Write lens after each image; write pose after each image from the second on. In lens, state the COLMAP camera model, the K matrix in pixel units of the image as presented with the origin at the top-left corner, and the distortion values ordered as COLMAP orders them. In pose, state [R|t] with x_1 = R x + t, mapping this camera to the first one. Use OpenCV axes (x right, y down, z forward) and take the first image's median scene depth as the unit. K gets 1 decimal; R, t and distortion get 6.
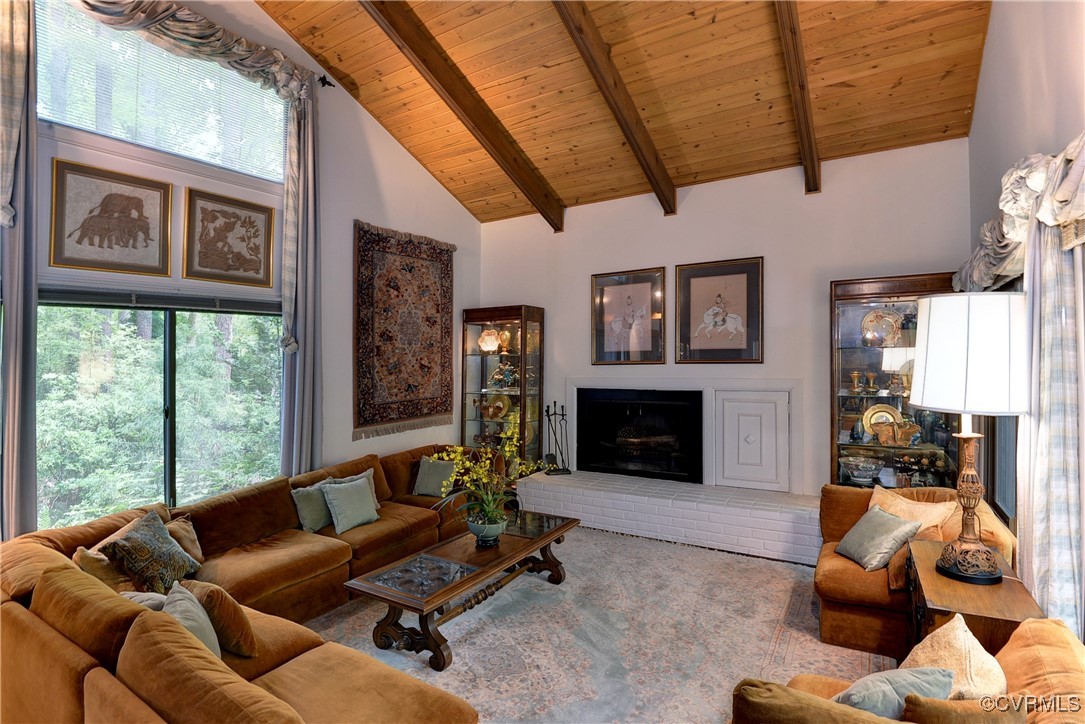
lens RADIAL K [[519.1, 0, 542.5], [0, 519.1, 362.0], [0, 0, 1]] dist [-0.025894, -0.000530]
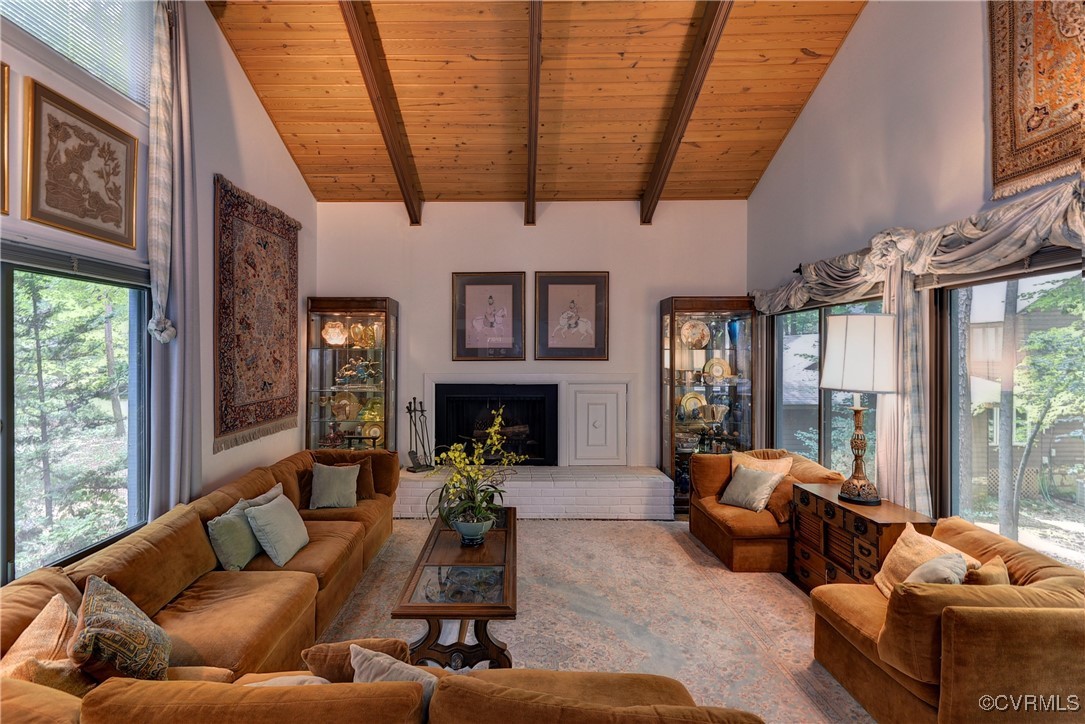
lens RADIAL K [[498.5, 0, 522.3], [0, 498.5, 367.5], [0, 0, 1]] dist [0.001478, -0.001495]
pose [[0.864476, 0.002216, 0.502670, -0.328050], [-0.009921, 0.999871, 0.012654, 0.005841], [-0.502577, -0.015926, 0.864386, 0.096713]]
